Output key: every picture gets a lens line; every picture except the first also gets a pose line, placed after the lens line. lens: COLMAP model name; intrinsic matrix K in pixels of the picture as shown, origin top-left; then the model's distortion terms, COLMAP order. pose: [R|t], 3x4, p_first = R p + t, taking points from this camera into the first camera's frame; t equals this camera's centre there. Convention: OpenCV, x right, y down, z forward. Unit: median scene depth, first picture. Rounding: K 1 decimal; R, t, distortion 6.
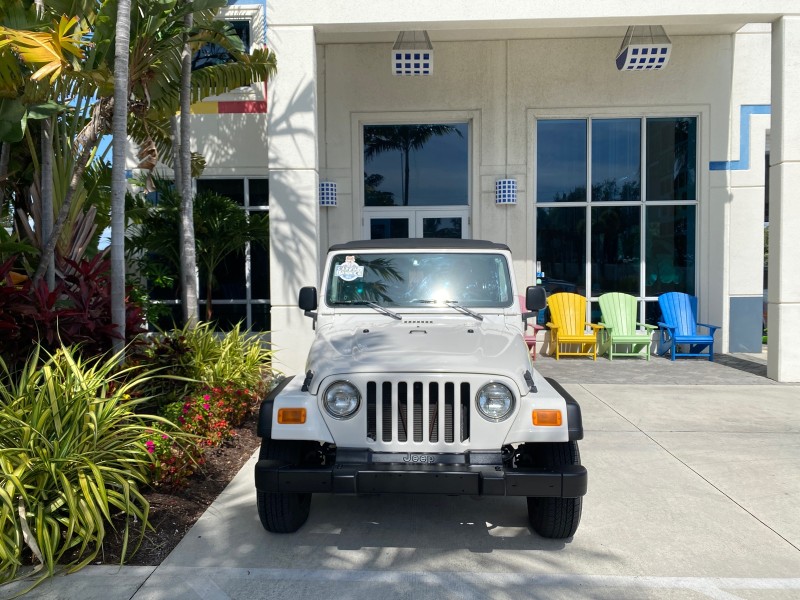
lens RADIAL K [[614.3, 0, 396.5], [0, 614.3, 296.1], [0, 0, 1]] dist [0.022464, -0.026046]
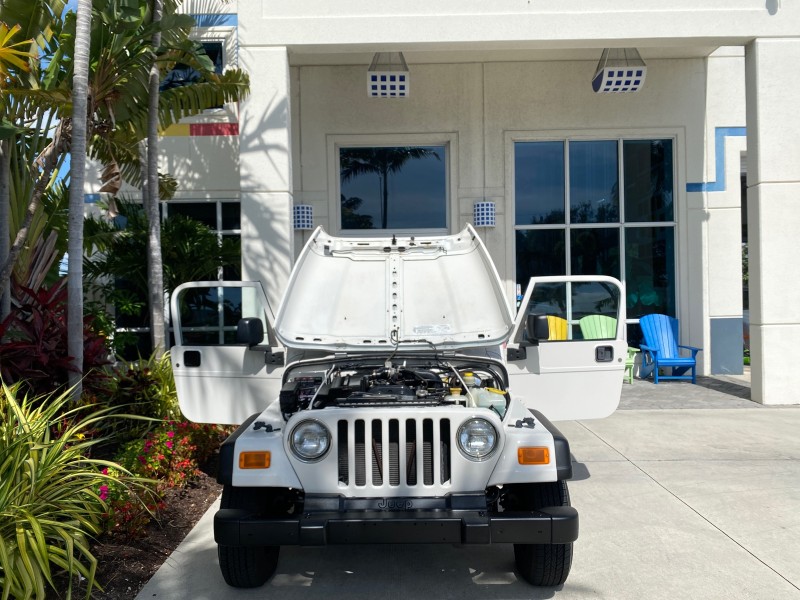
lens RADIAL K [[614.3, 0, 398.2], [0, 614.3, 297.0], [0, 0, 1]] dist [0.022464, -0.026046]
pose [[0.999344, -0.009842, 0.034867, 0.005653], [0.011077, 0.999311, -0.035428, -0.005153], [-0.034494, 0.035791, 0.998764, 0.038109]]
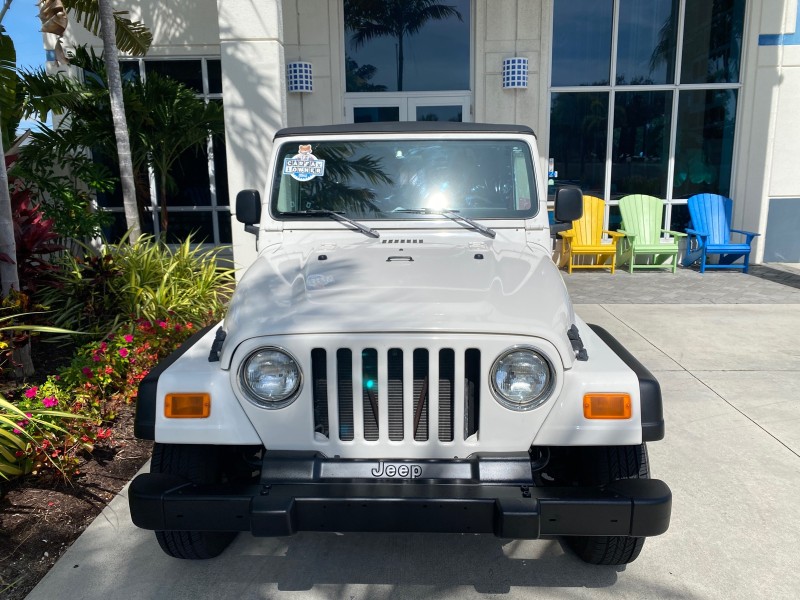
lens RADIAL K [[614.3, 0, 399.8], [0, 614.3, 297.1], [0, 0, 1]] dist [0.022464, -0.026046]
pose [[0.999919, -0.008770, 0.009194, 0.017273], [0.007223, 0.987648, 0.156523, -0.002495], [-0.010453, -0.156444, 0.987632, 0.205129]]
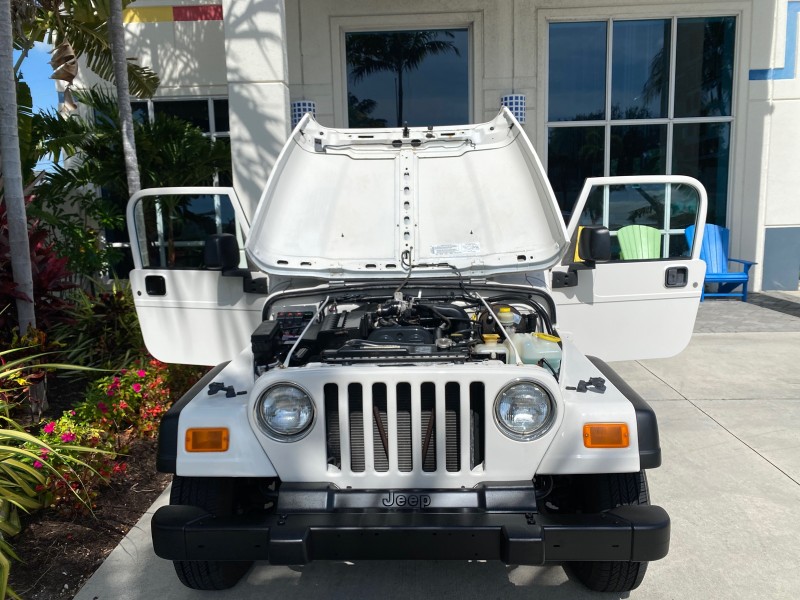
lens RADIAL K [[614.3, 0, 398.4], [0, 614.3, 297.2], [0, 0, 1]] dist [0.022464, -0.026046]
pose [[0.999816, -0.018513, 0.004939, 0.013978], [0.017861, 0.993837, 0.109400, -0.009590], [-0.006934, -0.109292, 0.993986, 0.187329]]
